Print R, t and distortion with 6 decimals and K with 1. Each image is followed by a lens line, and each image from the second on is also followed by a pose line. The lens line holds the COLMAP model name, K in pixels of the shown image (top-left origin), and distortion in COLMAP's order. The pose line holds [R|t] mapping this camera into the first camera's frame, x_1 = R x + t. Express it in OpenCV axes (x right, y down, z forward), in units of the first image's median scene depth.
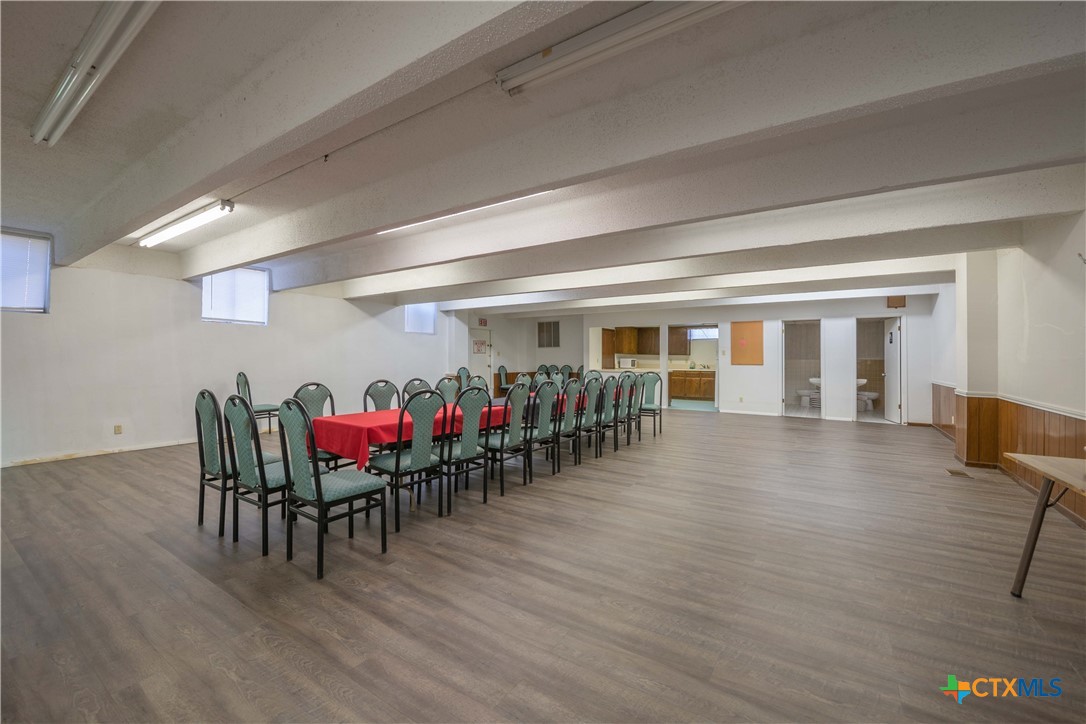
lens RADIAL K [[433.6, 0, 529.4], [0, 433.6, 355.3], [0, 0, 1]] dist [-0.010675, -0.001267]
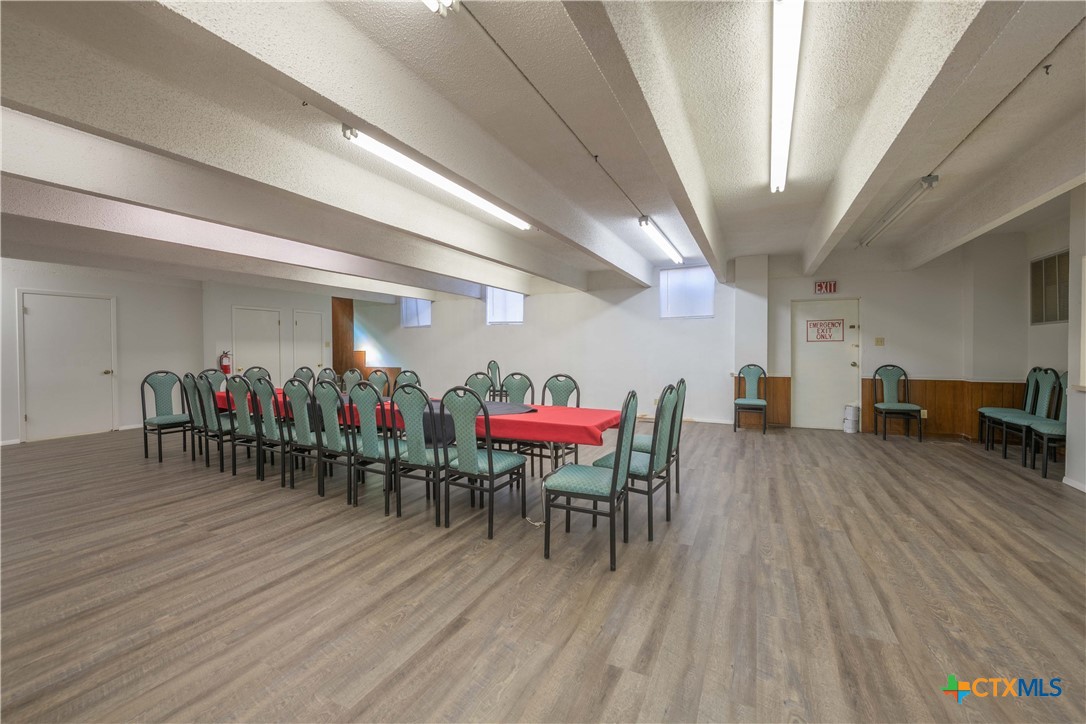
lens RADIAL K [[433.6, 0, 550.1], [0, 433.6, 355.2], [0, 0, 1]] dist [-0.010675, -0.001267]
pose [[0.143213, 0.006477, -0.989671, 0.691053], [0.007583, 0.999942, 0.007642, 0.010354], [0.989663, -0.008599, 0.143156, 1.001646]]
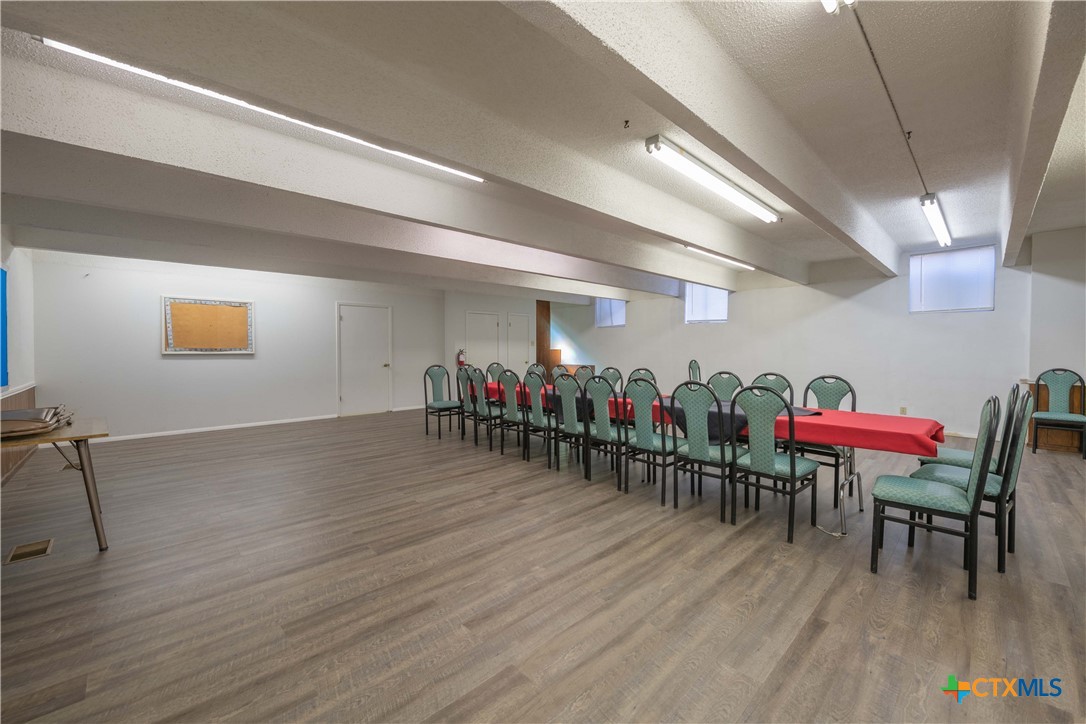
lens RADIAL K [[433.6, 0, 548.5], [0, 433.6, 356.2], [0, 0, 1]] dist [-0.010675, -0.001267]
pose [[-0.207839, 0.011424, -0.978096, 0.714444], [0.002004, 0.999935, 0.011253, 0.009690], [0.978161, 0.000378, -0.207849, 0.858477]]
